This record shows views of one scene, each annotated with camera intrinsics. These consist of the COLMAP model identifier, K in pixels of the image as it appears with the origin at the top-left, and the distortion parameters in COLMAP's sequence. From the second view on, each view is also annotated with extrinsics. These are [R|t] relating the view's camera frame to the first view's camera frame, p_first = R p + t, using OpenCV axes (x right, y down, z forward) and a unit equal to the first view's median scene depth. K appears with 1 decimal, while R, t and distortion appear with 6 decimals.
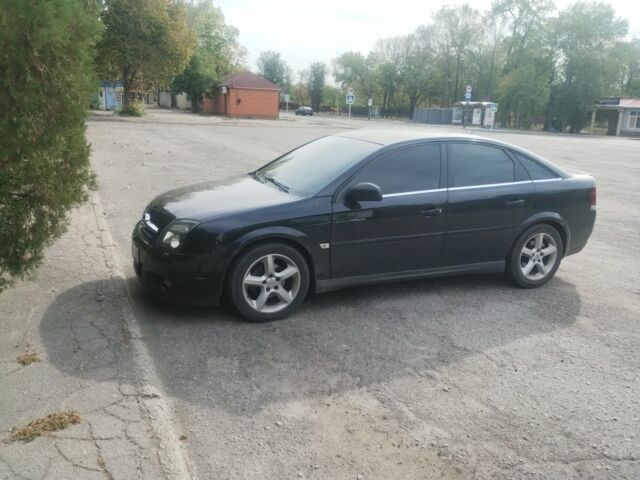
lens RADIAL K [[524.5, 0, 320.0], [0, 524.5, 240.0], [0, 0, 1]] dist [0.060348, -0.077279]
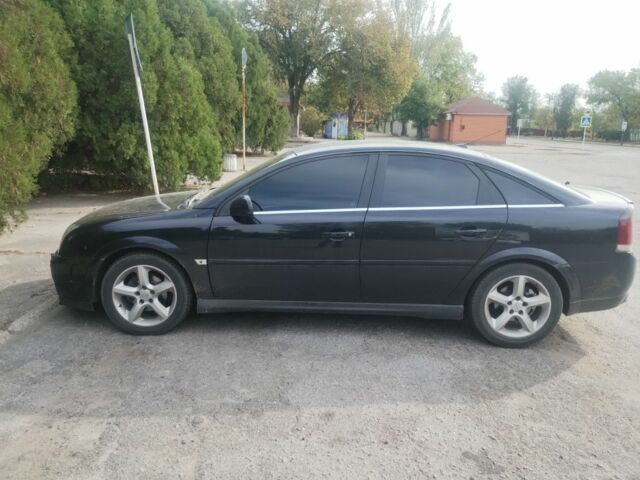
lens RADIAL K [[524.5, 0, 320.0], [0, 524.5, 240.0], [0, 0, 1]] dist [0.060348, -0.077279]
pose [[0.903669, 0.069462, -0.422560, 0.465943], [-0.090854, 0.995392, -0.030671, -0.014120], [0.418483, 0.066108, 0.905816, 0.197756]]
